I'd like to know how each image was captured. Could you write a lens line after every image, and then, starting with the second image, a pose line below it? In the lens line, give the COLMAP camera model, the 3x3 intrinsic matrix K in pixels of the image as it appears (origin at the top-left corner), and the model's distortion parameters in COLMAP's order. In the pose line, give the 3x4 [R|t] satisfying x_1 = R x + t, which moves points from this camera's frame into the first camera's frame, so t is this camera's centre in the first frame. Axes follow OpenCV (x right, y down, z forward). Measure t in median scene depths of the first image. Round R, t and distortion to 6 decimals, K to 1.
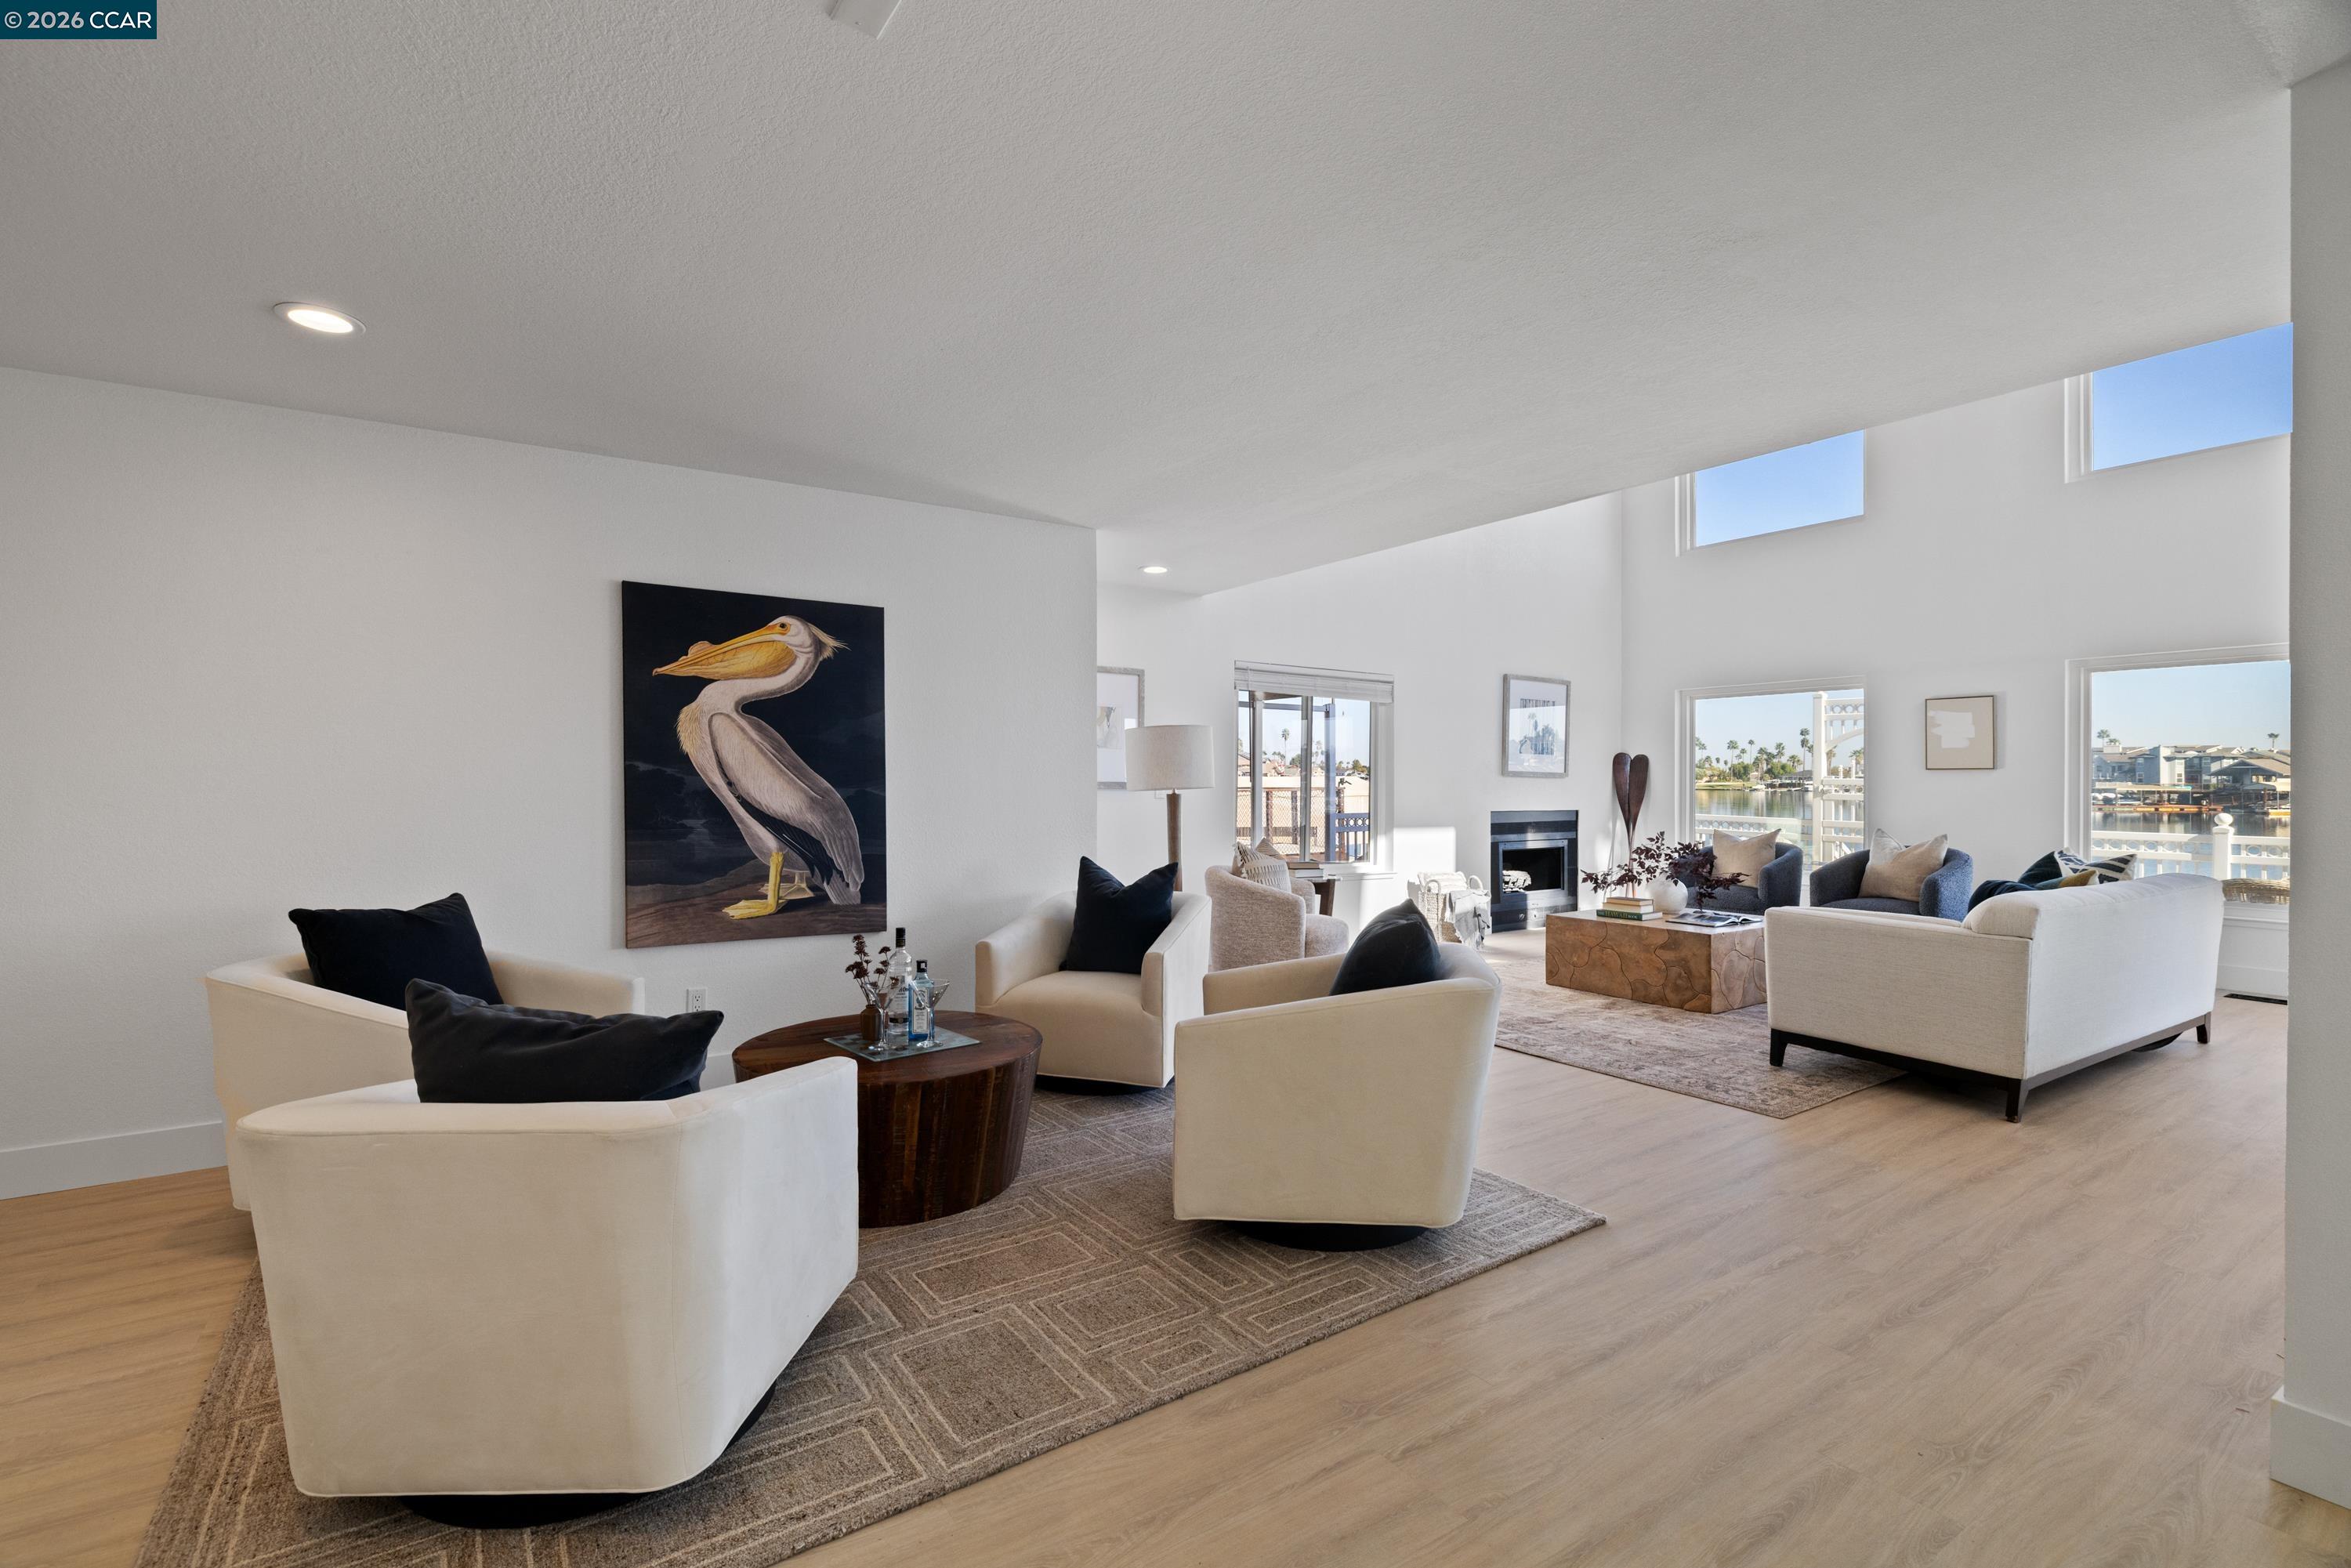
lens RADIAL K [[1053.7, 0, 1160.7], [0, 1053.7, 804.4], [0, 0, 1]] dist [-0.009543, 0.001676]
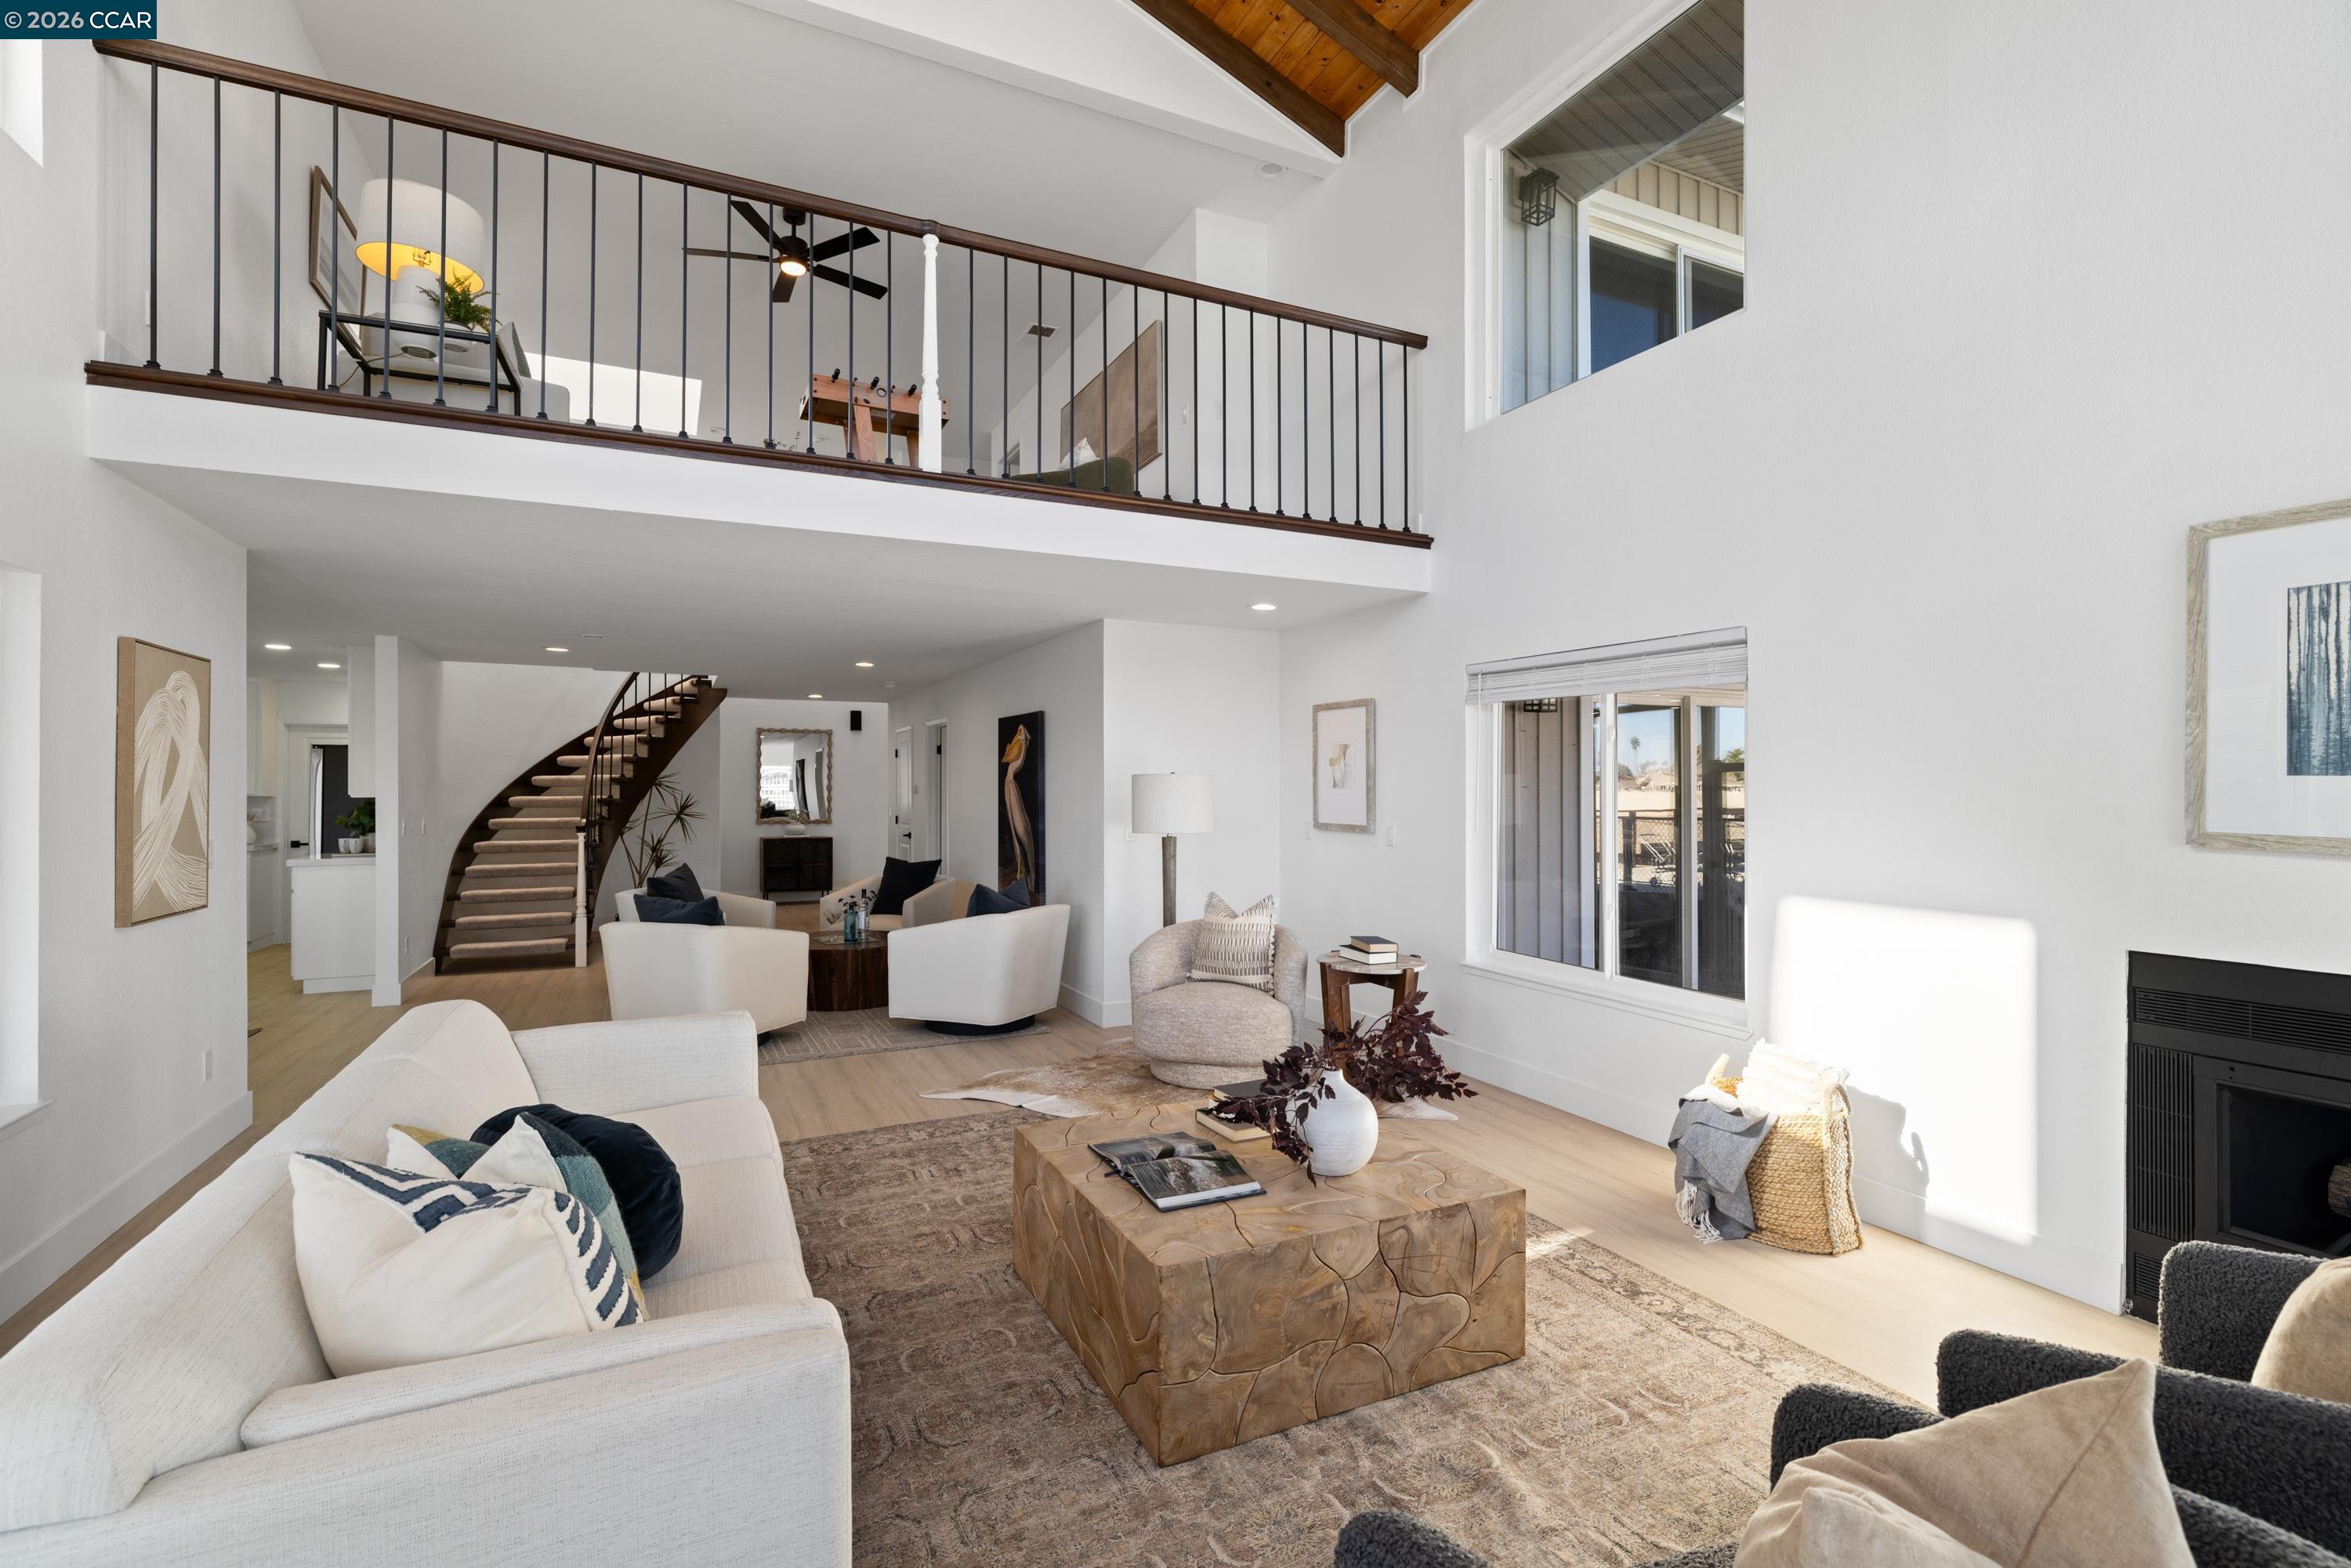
lens RADIAL K [[1053.7, 0, 1196.5], [0, 1053.7, 778.6], [0, 0, 1]] dist [-0.009543, 0.001676]
pose [[-0.113869, -0.013061, -0.993410, 0.965414], [-0.024729, 0.999641, -0.010308, -0.053295], [0.993188, 0.023392, -0.114152, 1.049894]]
